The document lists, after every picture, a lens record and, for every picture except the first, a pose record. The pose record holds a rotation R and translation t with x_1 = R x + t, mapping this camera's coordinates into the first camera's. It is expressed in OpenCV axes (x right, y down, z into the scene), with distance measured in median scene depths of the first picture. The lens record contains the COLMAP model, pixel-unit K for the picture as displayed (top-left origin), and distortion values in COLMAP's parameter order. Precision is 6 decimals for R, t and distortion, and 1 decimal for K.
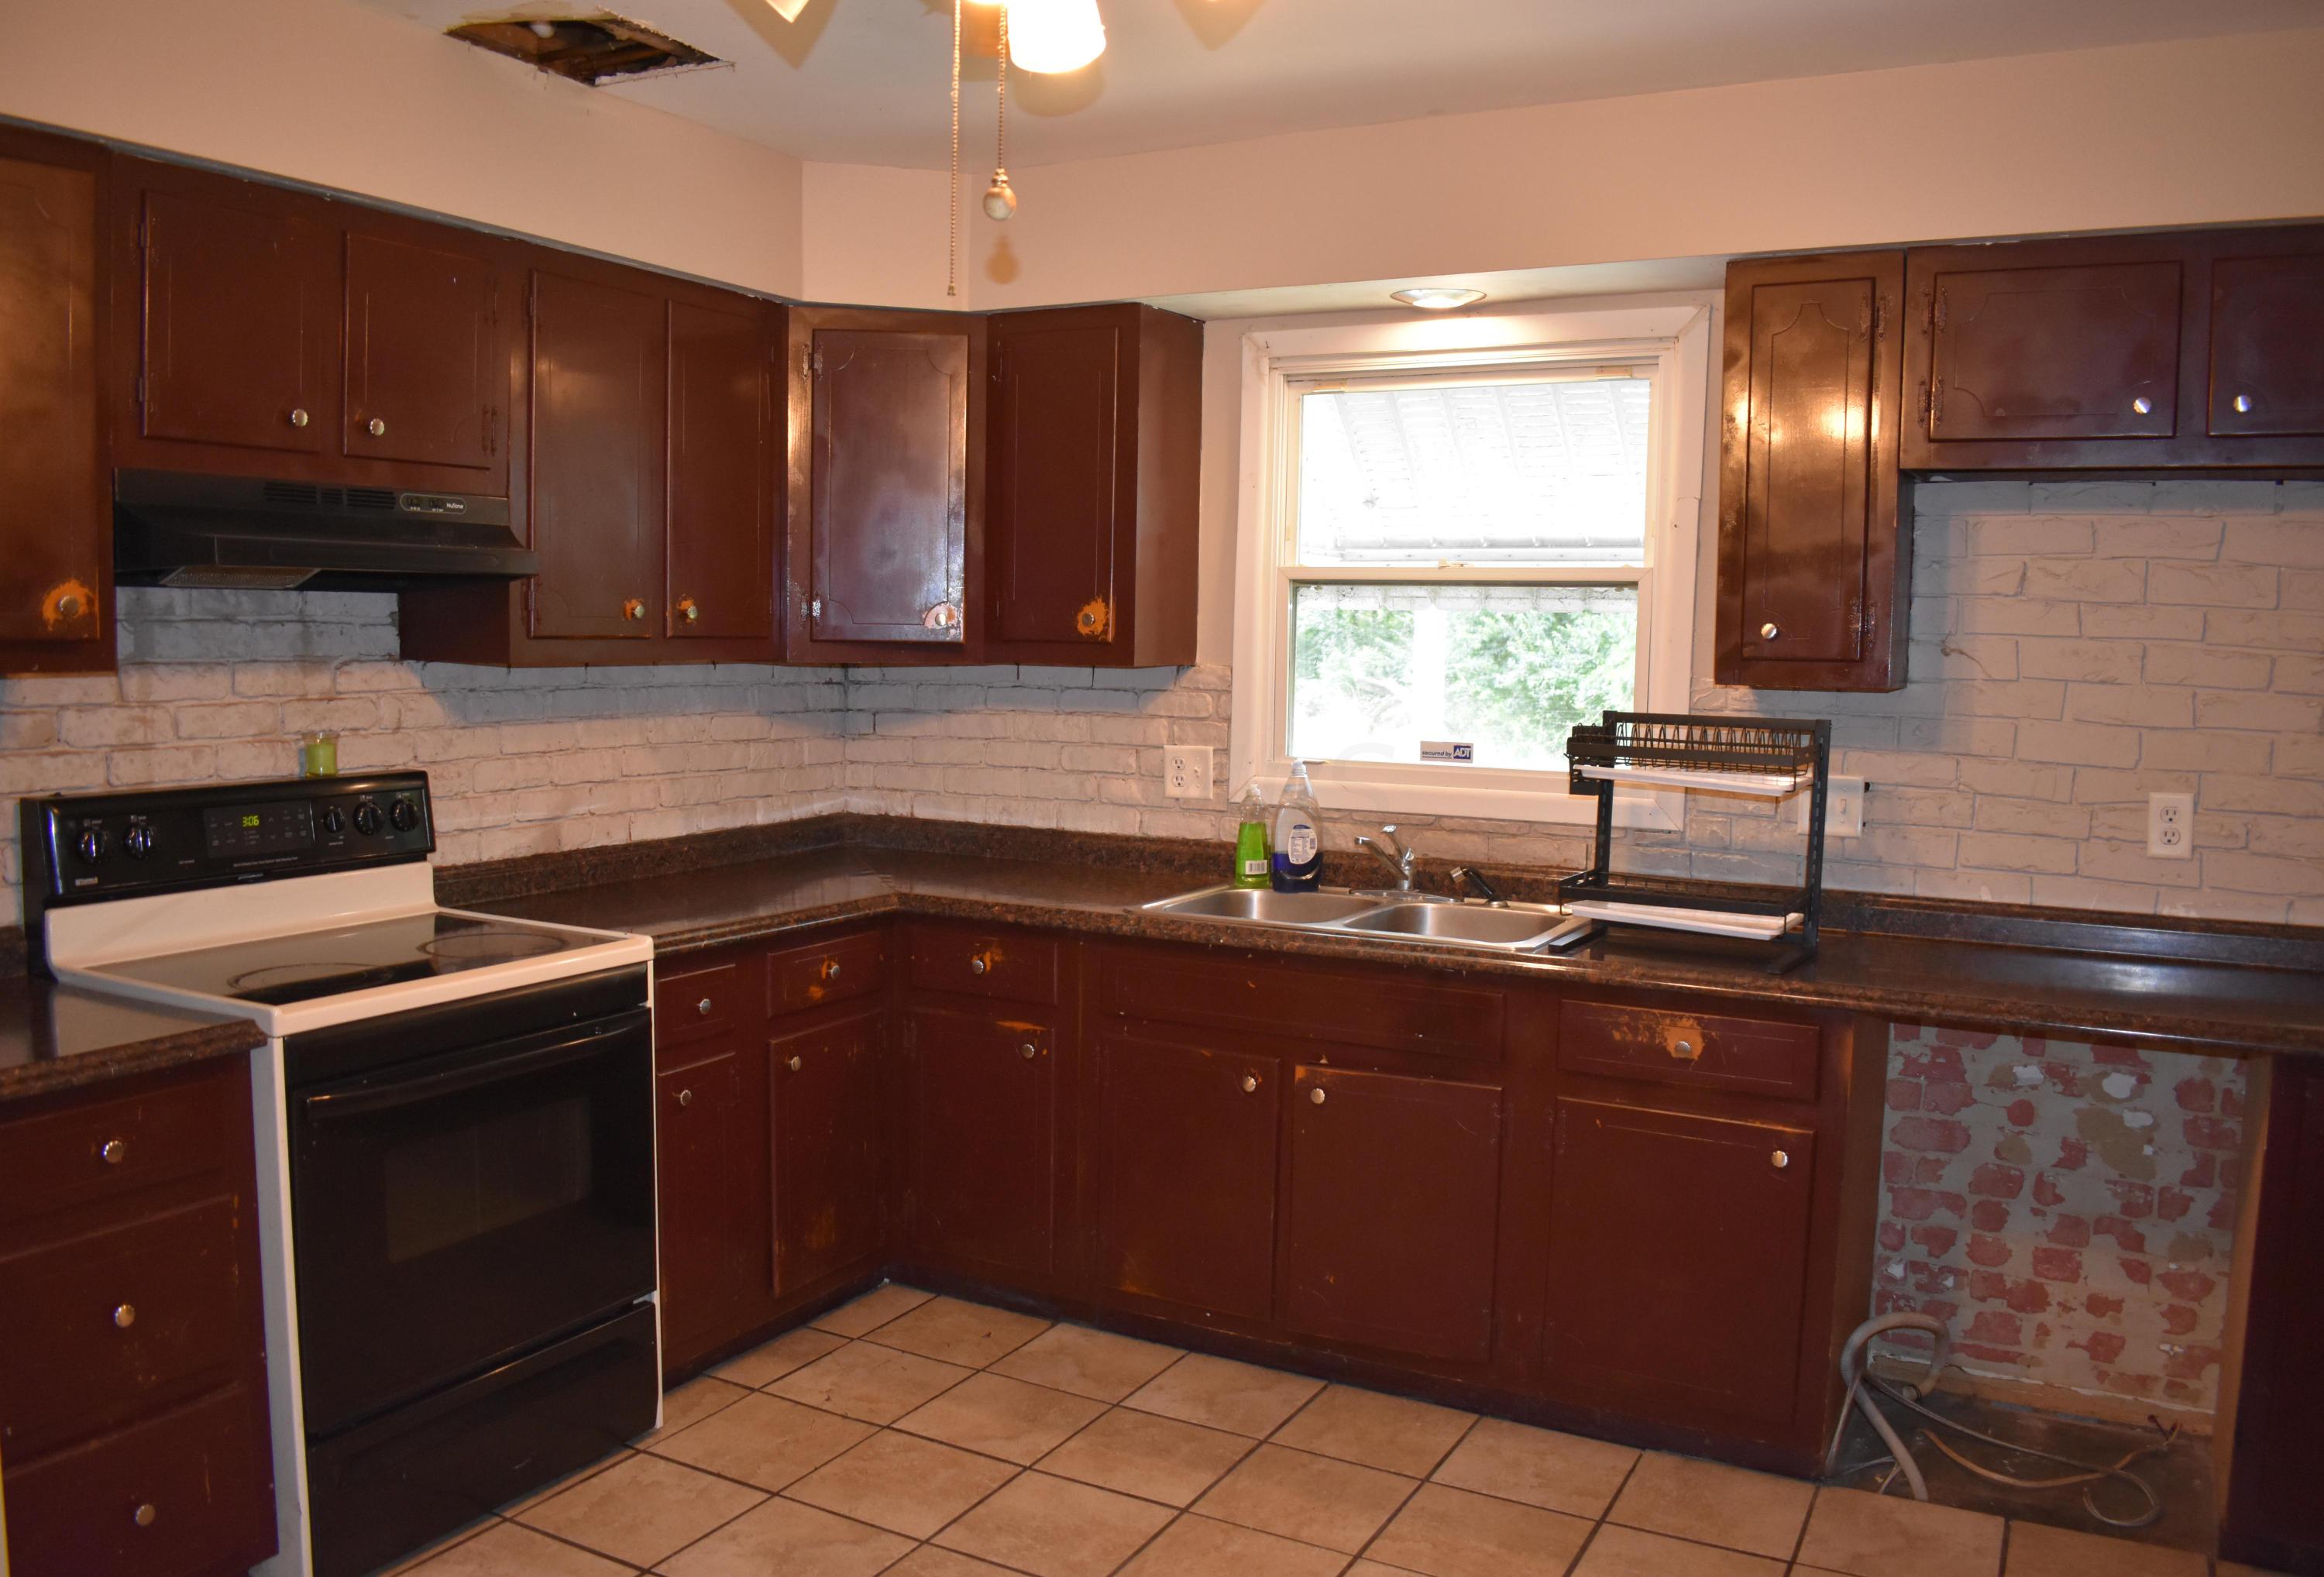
lens RADIAL K [[1841.6, 0, 1162.0], [0, 1841.6, 788.5], [0, 0, 1]] dist [-0.095507, 0.002626]
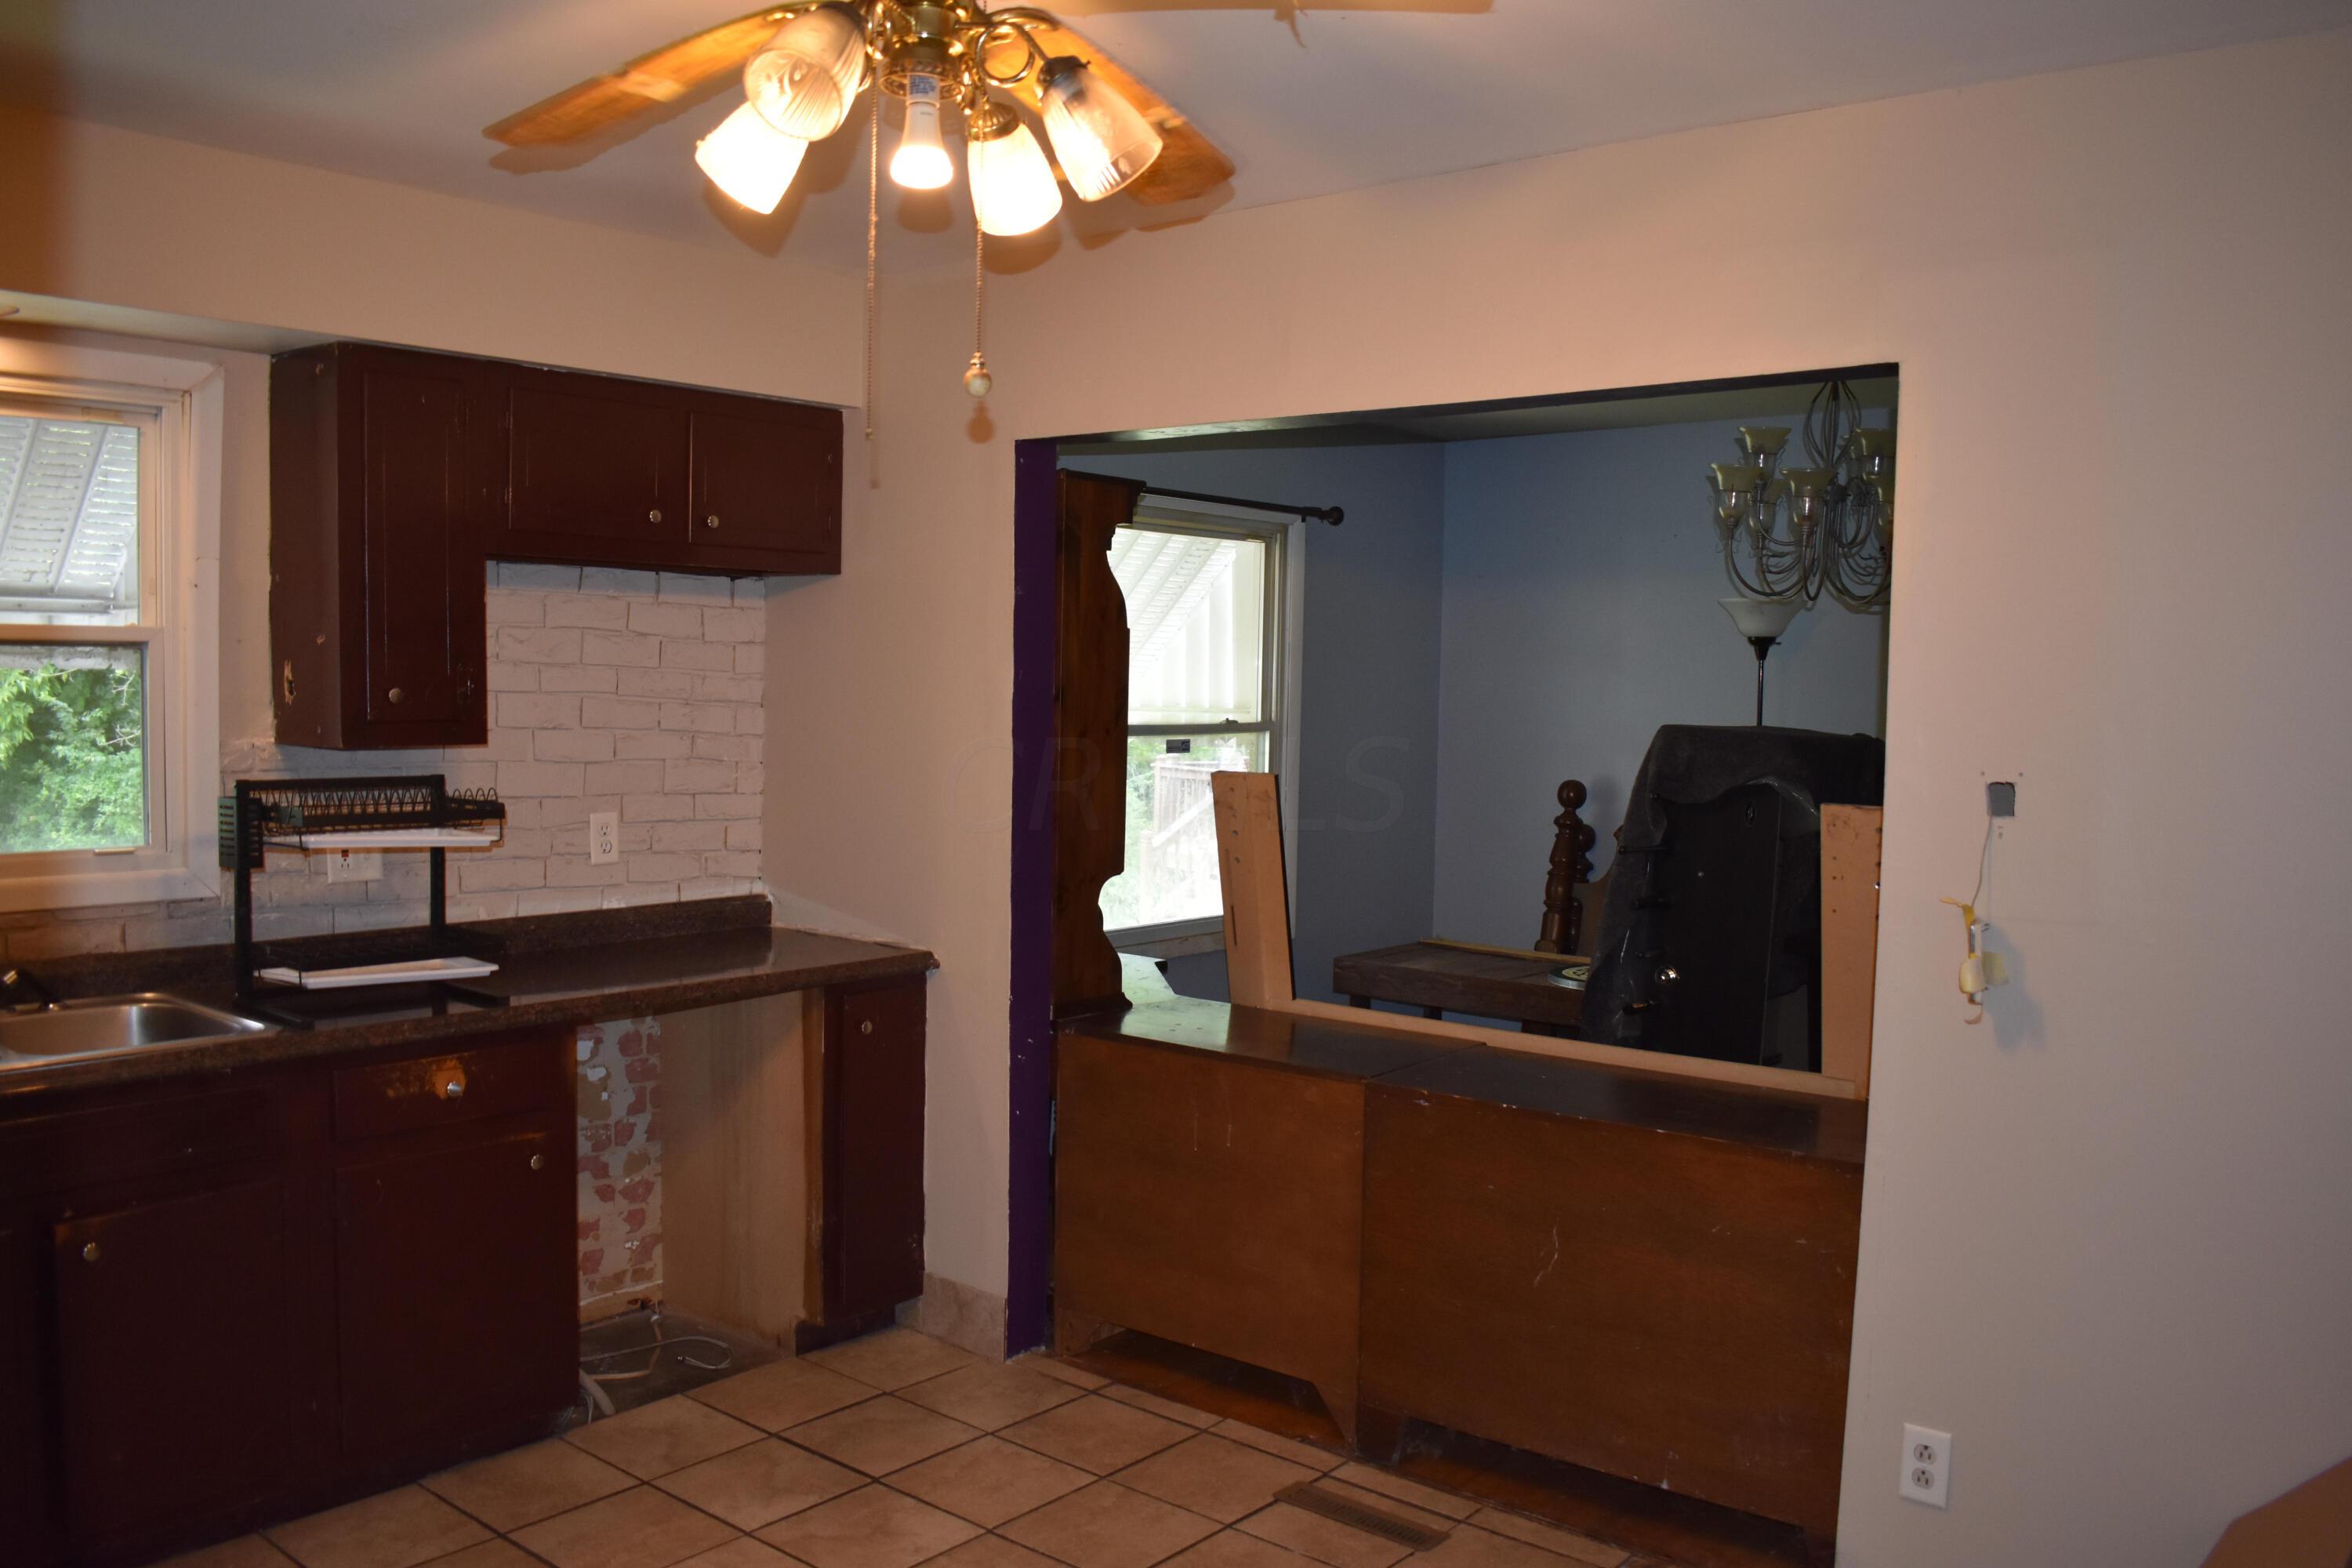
lens RADIAL K [[1823.7, 0, 1176.0], [0, 1823.7, 784.0], [0, 0, 1]] dist [-0.095760, -0.001167]
pose [[0.196702, -0.068532, 0.978065, -0.543912], [0.070883, 0.995938, 0.055529, -0.053685], [-0.977898, 0.058406, 0.200761, 0.303273]]
